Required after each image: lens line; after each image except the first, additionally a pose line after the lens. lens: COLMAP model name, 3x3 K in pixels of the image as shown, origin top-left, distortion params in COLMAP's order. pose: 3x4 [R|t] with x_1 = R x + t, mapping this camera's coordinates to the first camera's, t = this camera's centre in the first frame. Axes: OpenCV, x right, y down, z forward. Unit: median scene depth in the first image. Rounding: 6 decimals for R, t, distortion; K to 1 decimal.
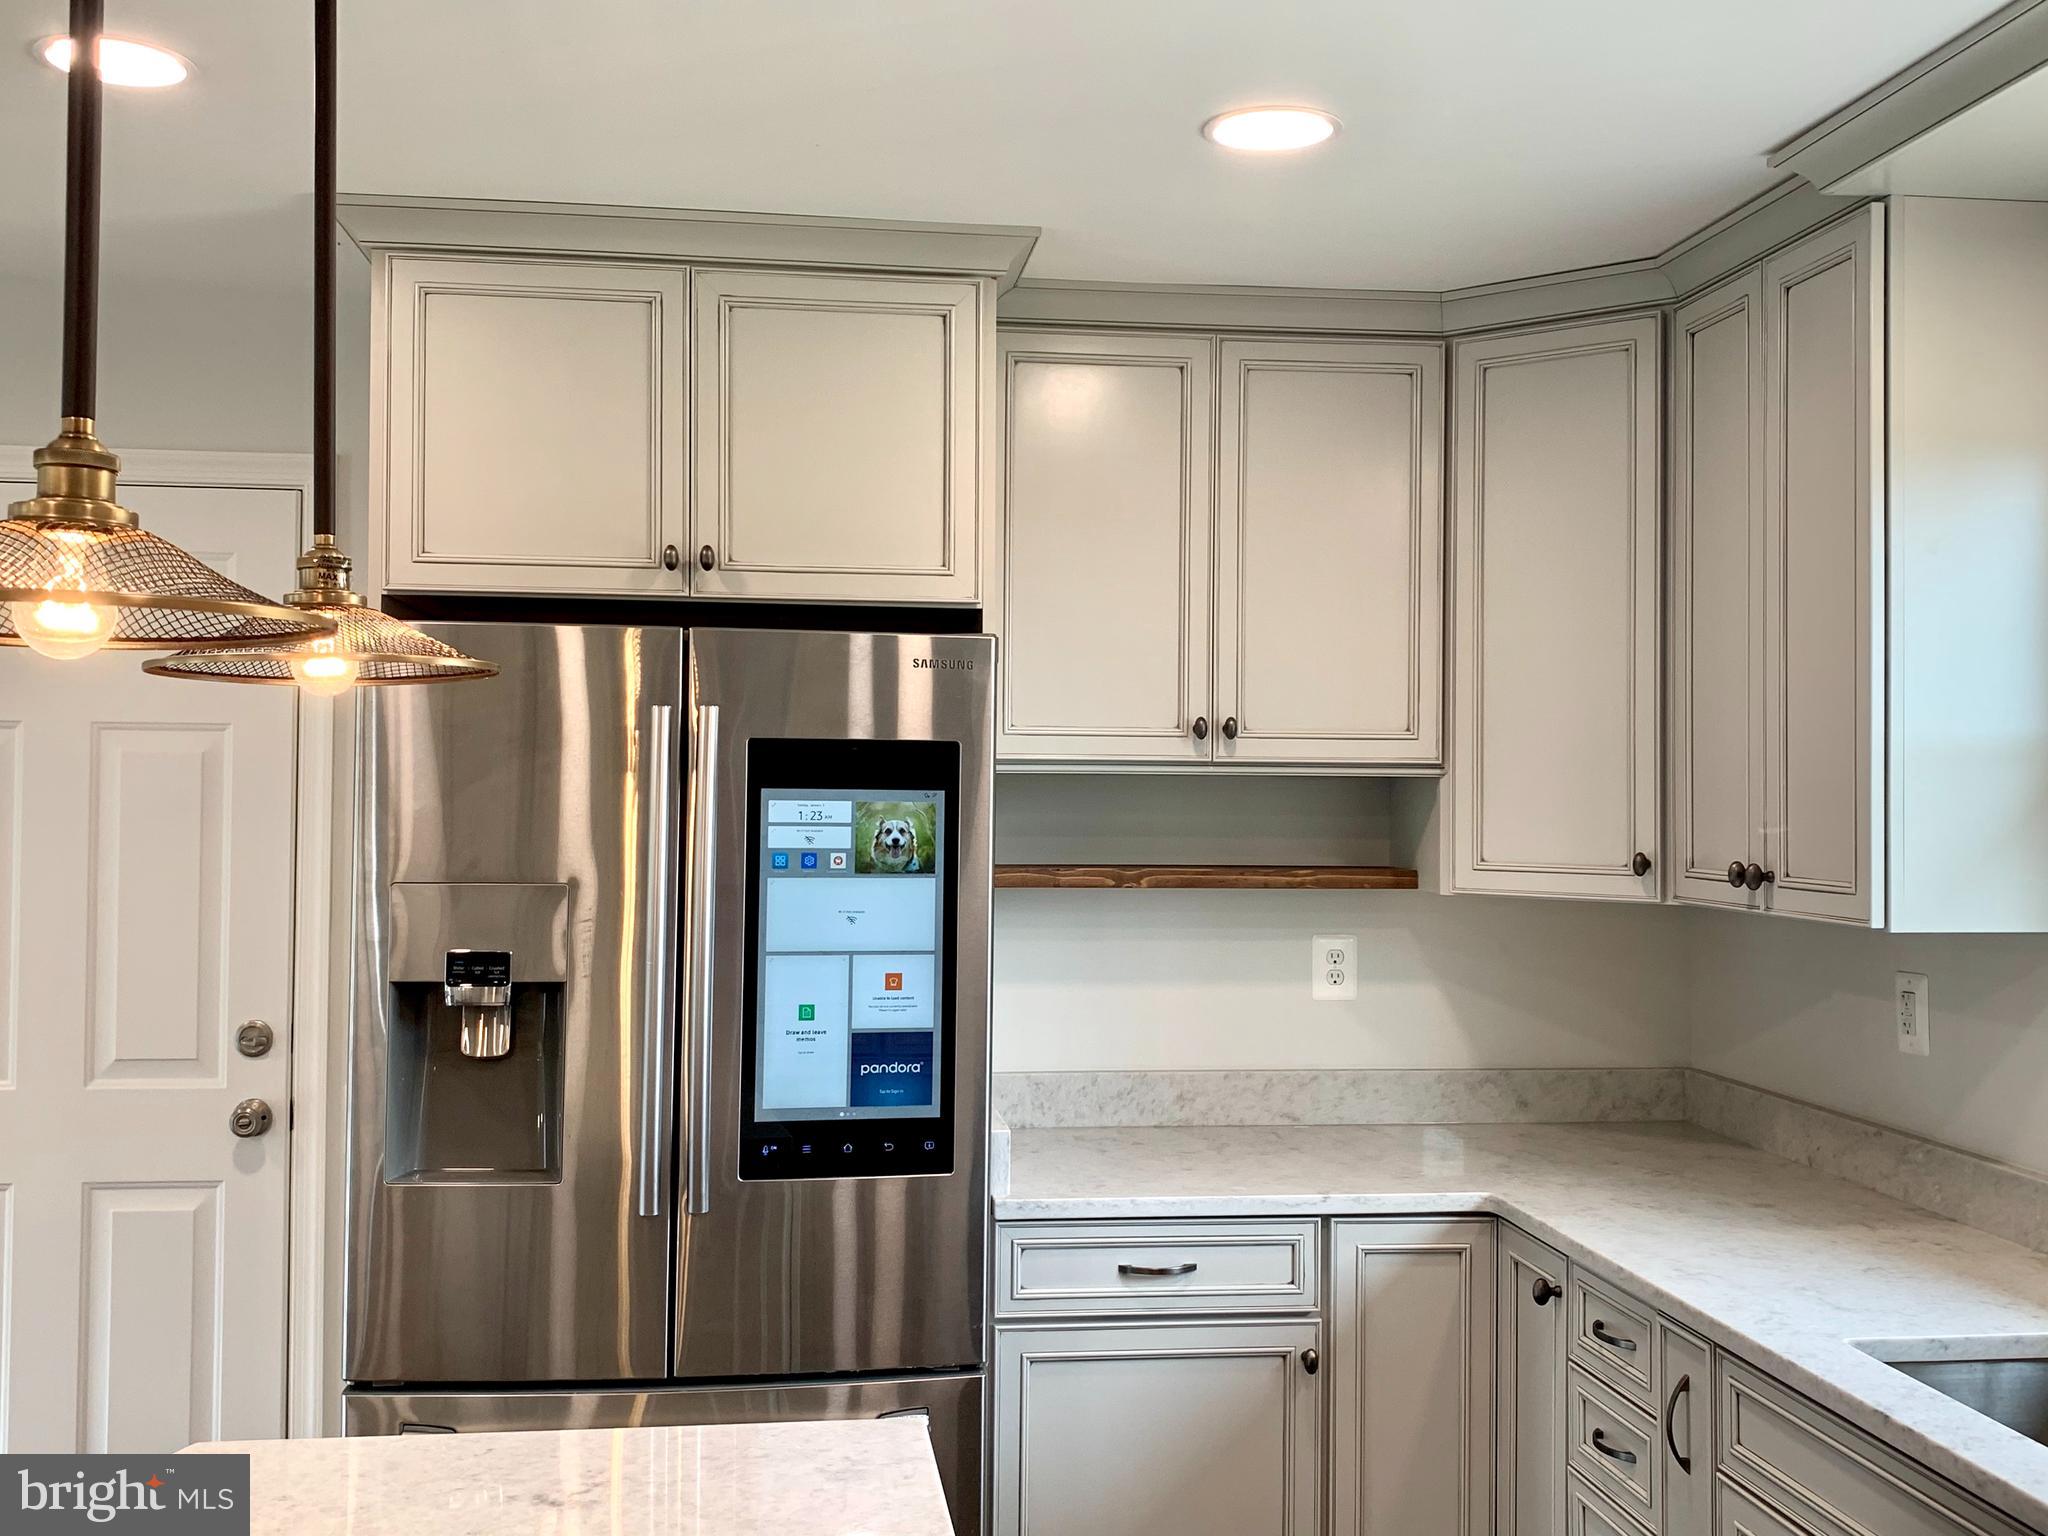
lens RADIAL K [[1916.8, 0, 1024.0], [0, 1916.8, 768.0], [0, 0, 1]] dist [0.137675, -0.491017]
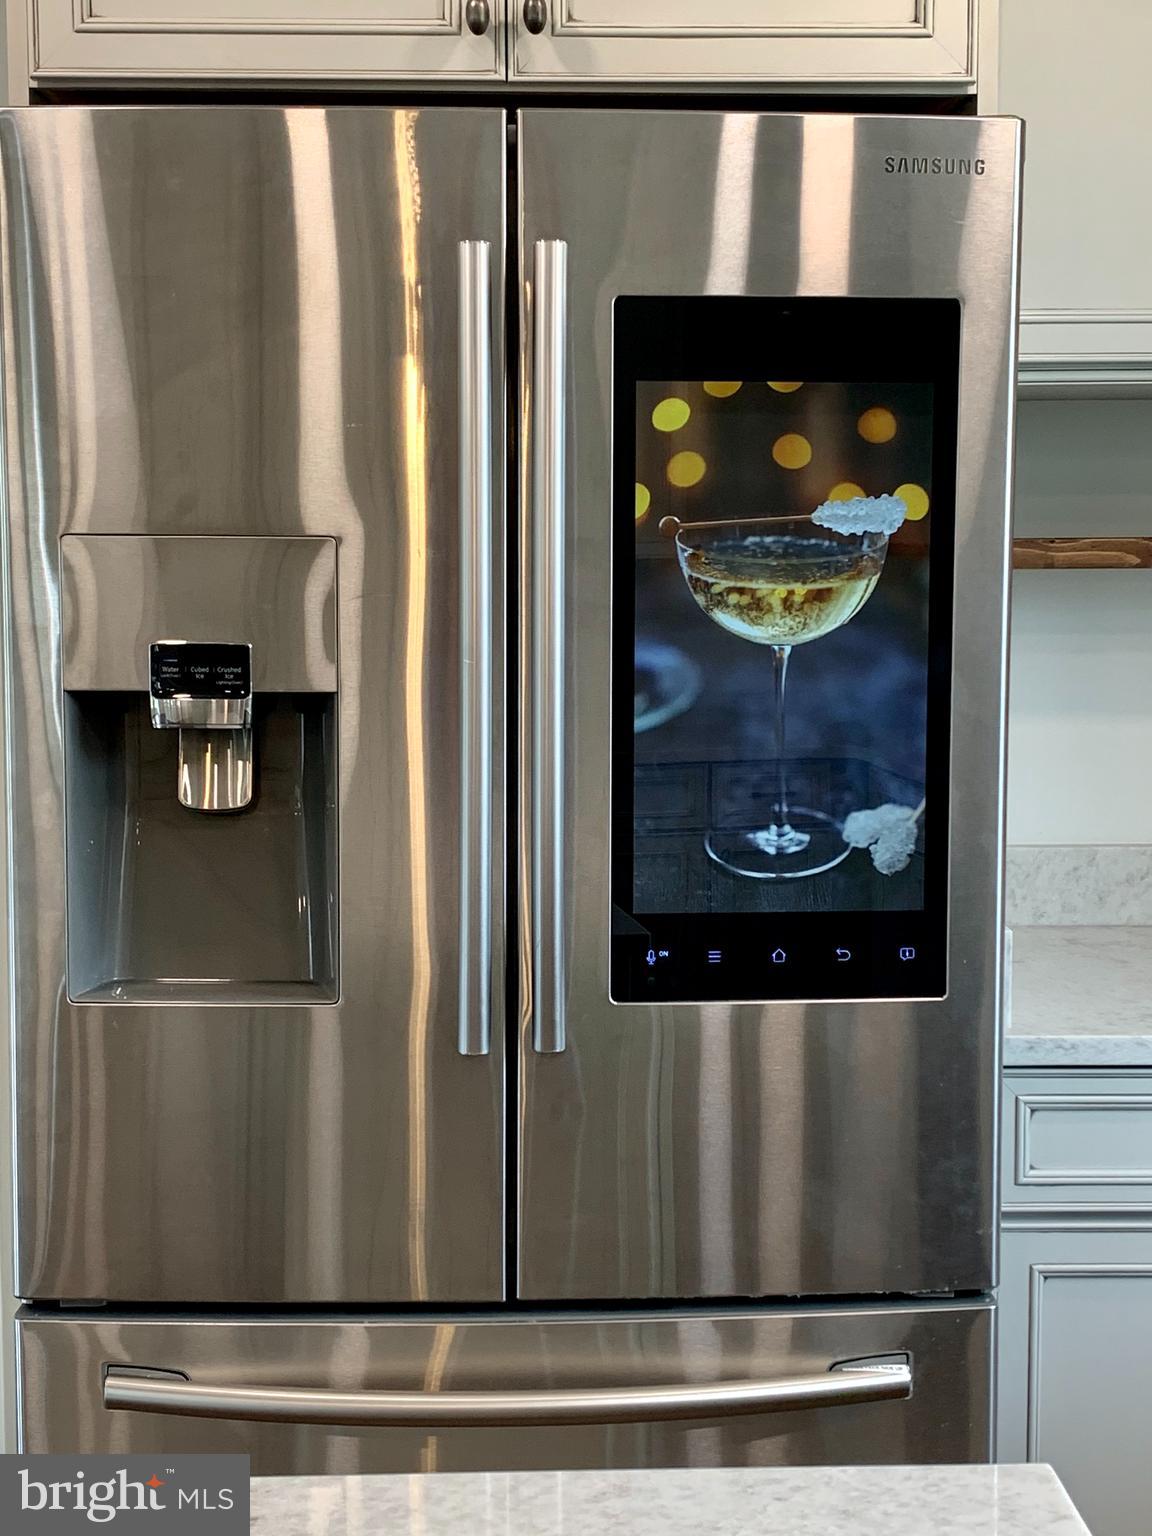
lens RADIAL K [[2309.8, 0, 576.0], [0, 2309.8, 768.0], [0, 0, 1]] dist [0.052091, -0.099449]
pose [[0.994452, -0.003190, -0.105140, -0.079037], [0.015250, 0.993353, 0.114093, 0.049690], [0.104077, -0.115064, 0.987891, 0.256194]]
